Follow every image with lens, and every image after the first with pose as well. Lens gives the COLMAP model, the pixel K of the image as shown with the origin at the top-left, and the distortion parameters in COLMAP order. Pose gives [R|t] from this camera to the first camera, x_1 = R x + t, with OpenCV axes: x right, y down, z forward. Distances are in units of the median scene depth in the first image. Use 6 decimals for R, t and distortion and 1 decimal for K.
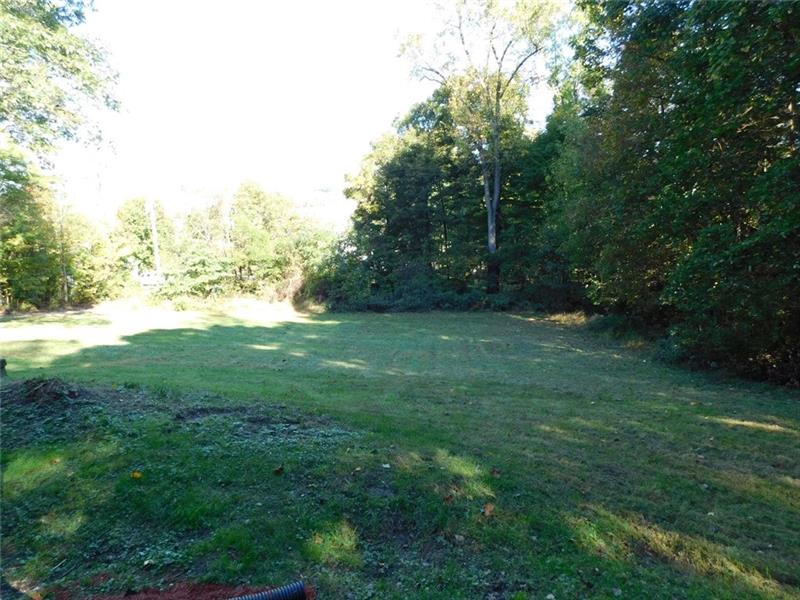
lens RADIAL K [[533.0, 0, 400.2], [0, 533.0, 299.8], [0, 0, 1]] dist [-0.022057, 0.000276]
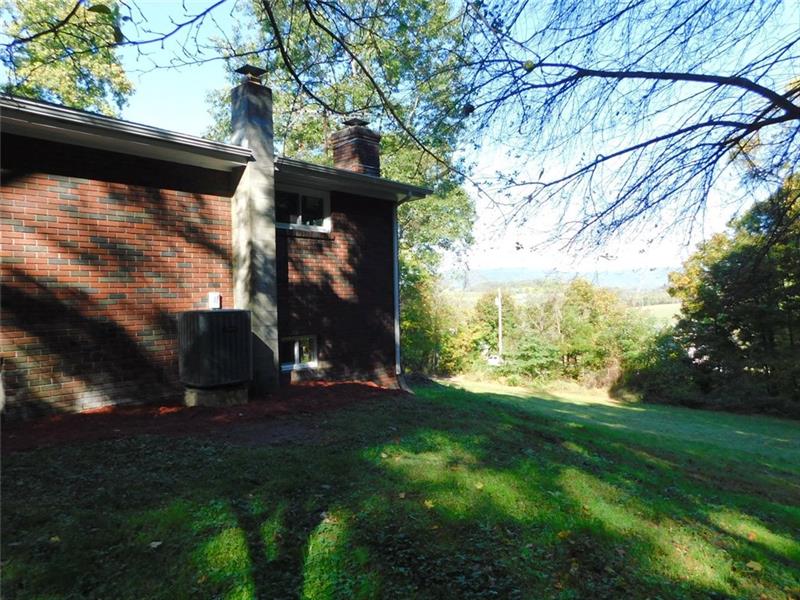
lens RADIAL K [[533.0, 0, 399.8], [0, 533.0, 297.7], [0, 0, 1]] dist [-0.022057, 0.000276]
pose [[0.802648, 0.015397, -0.596254, 0.095084], [-0.123874, 0.982173, -0.141390, 0.024464], [0.583448, 0.187346, 0.790247, -0.138399]]
